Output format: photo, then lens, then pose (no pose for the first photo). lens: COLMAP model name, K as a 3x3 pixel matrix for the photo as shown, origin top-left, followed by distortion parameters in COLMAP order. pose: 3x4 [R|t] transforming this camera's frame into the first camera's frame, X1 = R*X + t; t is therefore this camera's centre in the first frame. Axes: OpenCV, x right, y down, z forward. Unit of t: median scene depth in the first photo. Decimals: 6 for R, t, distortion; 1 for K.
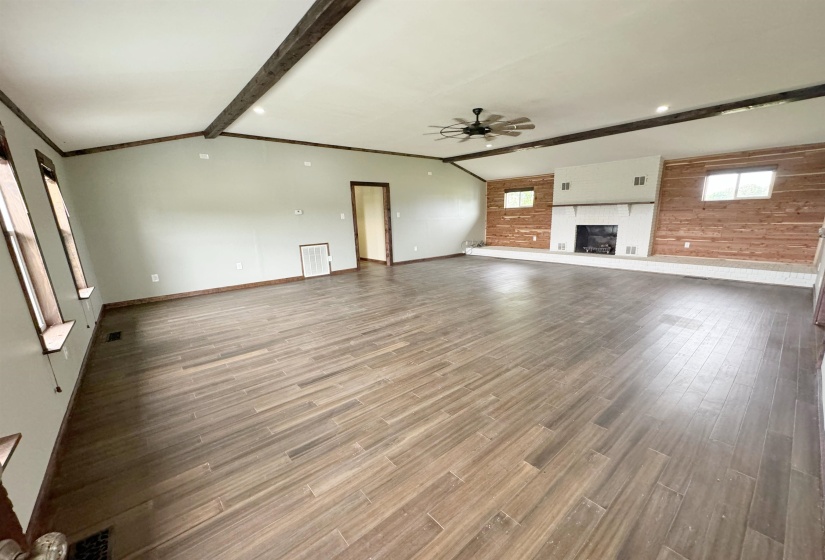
lens RADIAL K [[329.4, 0, 409.6], [0, 329.4, 289.9], [0, 0, 1]] dist [-0.002523, 0.000143]
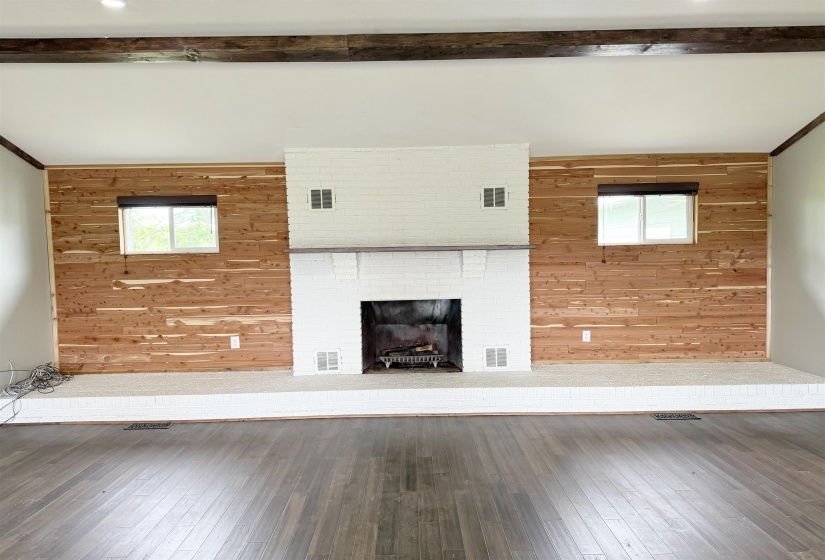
lens RADIAL K [[583.3, 0, 405.0], [0, 583.3, 280.9], [0, 0, 1]] dist [0.049036, -0.029722]
pose [[0.643776, -0.027223, 0.764729, 0.038635], [0.172826, 0.978717, -0.110650, -0.151778], [-0.745442, 0.203399, 0.634780, 0.592117]]
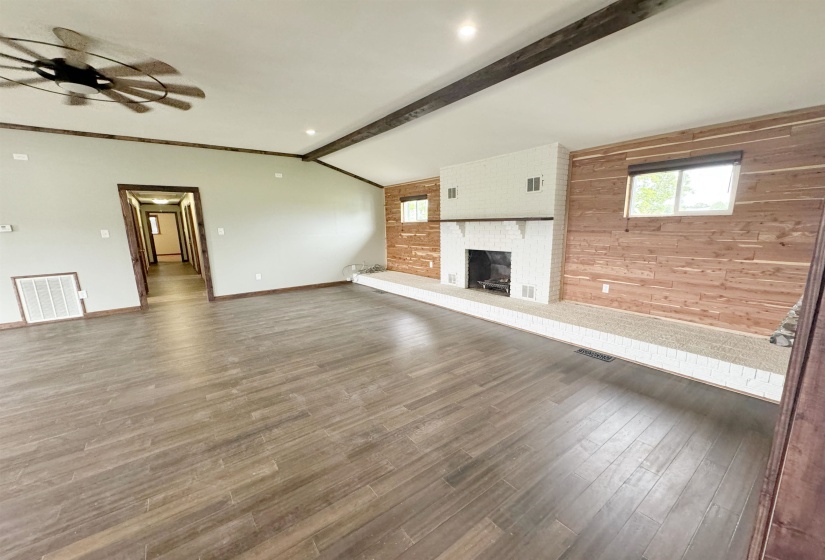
lens RADIAL K [[329.4, 0, 410.8], [0, 329.4, 286.9], [0, 0, 1]] dist [-0.002523, 0.000143]
pose [[0.998309, 0.020740, -0.054303, 0.474016], [-0.022668, 0.999125, -0.035136, -0.100812], [0.053527, 0.036308, 0.997906, 0.342803]]
